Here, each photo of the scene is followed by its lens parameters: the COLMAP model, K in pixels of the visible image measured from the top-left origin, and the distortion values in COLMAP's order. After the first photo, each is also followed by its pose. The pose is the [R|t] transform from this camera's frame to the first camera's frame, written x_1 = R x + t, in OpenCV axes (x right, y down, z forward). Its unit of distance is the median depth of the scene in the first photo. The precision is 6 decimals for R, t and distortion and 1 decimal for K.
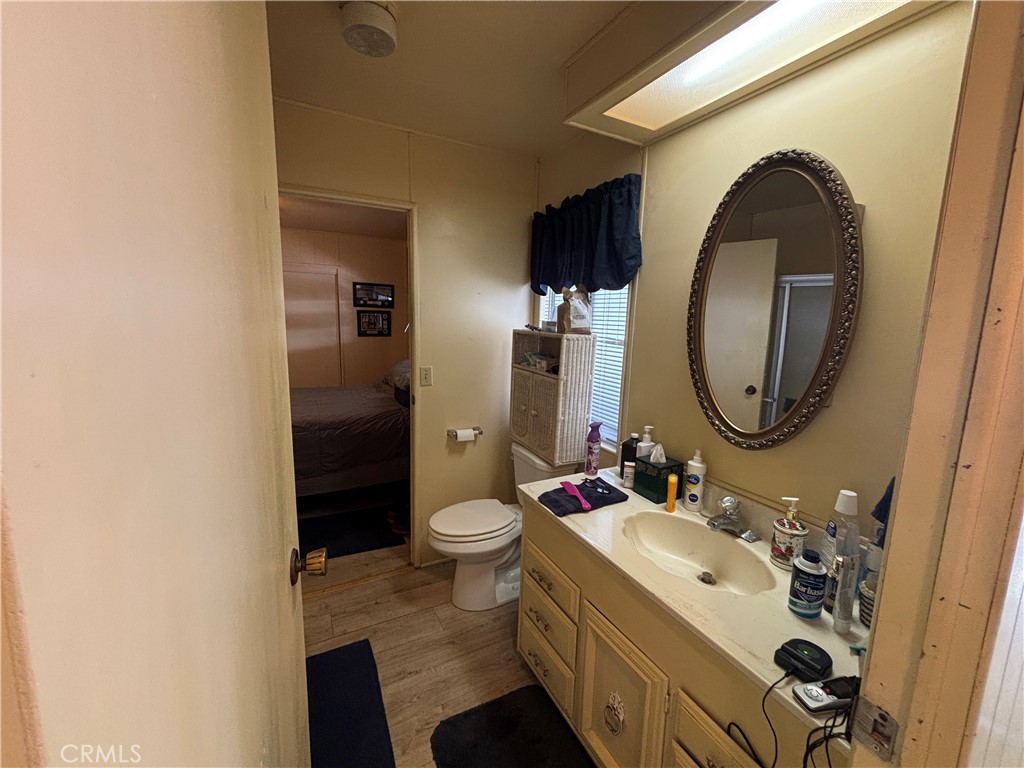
lens RADIAL K [[412.0, 0, 516.1], [0, 412.0, 382.8], [0, 0, 1]] dist [-0.000885, 0.000225]
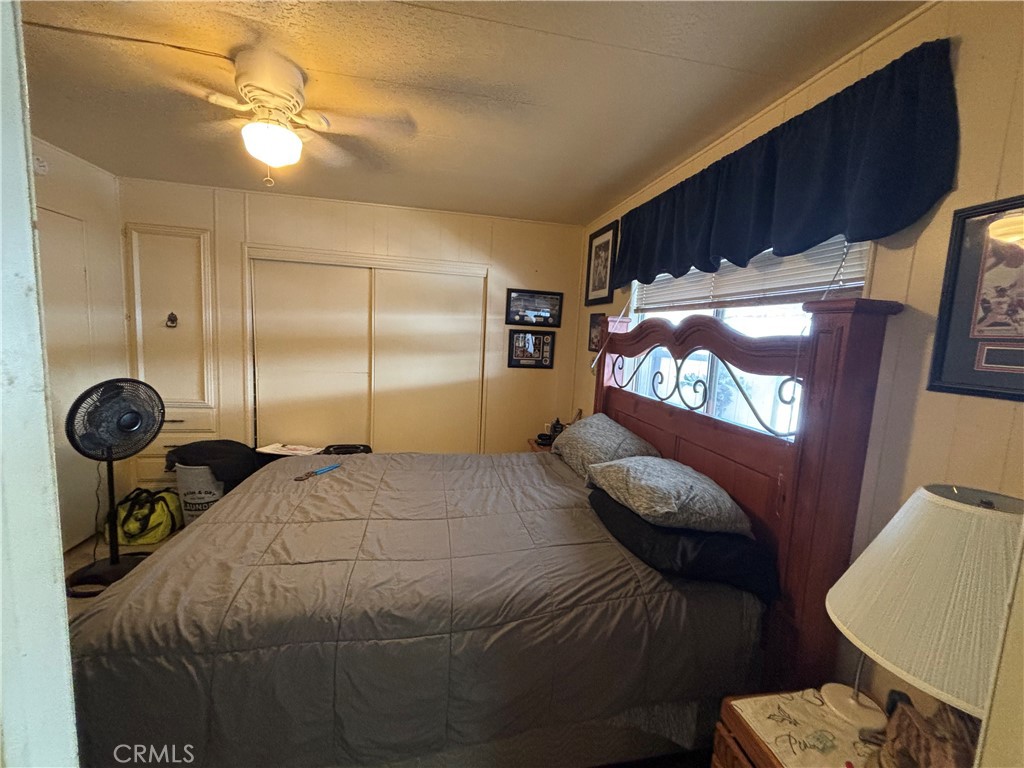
lens RADIAL K [[412.0, 0, 511.8], [0, 412.0, 379.0], [0, 0, 1]] dist [-0.000885, 0.000225]
pose [[0.956715, 0.050940, -0.286535, -0.184748], [-0.067649, 0.996519, -0.048713, -0.062376], [0.283056, 0.065988, 0.956831, 0.357994]]
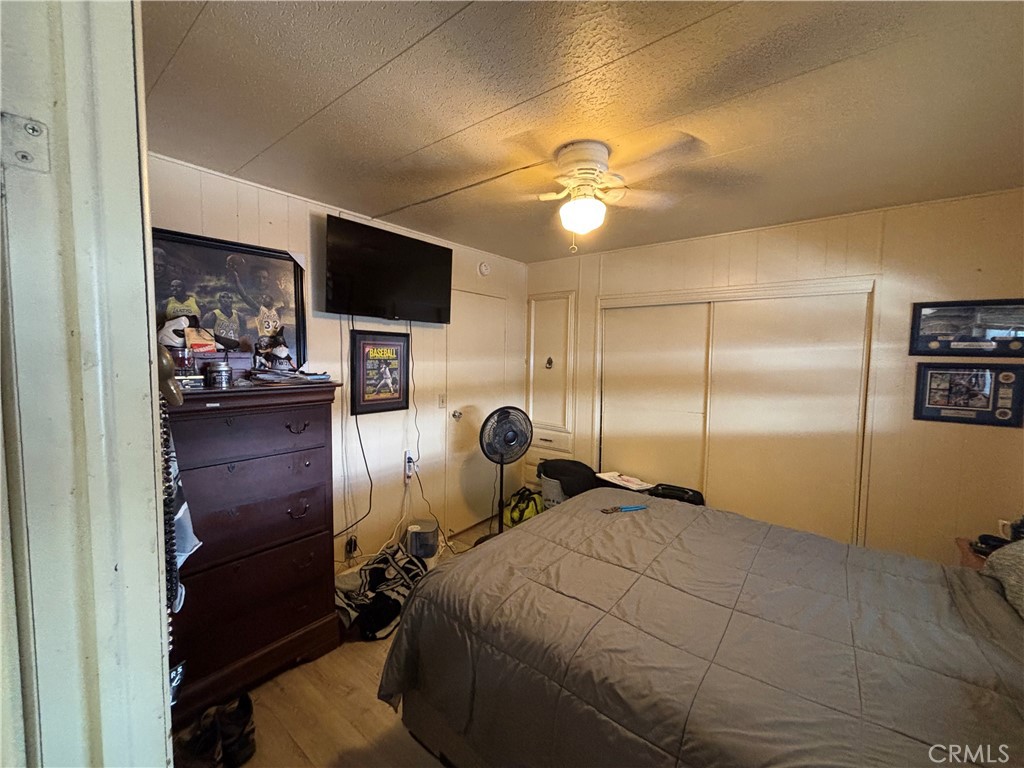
lens RADIAL K [[412.0, 0, 509.8], [0, 412.0, 380.7], [0, 0, 1]] dist [-0.000885, 0.000225]
pose [[0.390300, 0.038692, -0.919874, -0.142261], [-0.144748, 0.989270, -0.019806, -0.082761], [0.909238, 0.140880, 0.391712, 0.413502]]
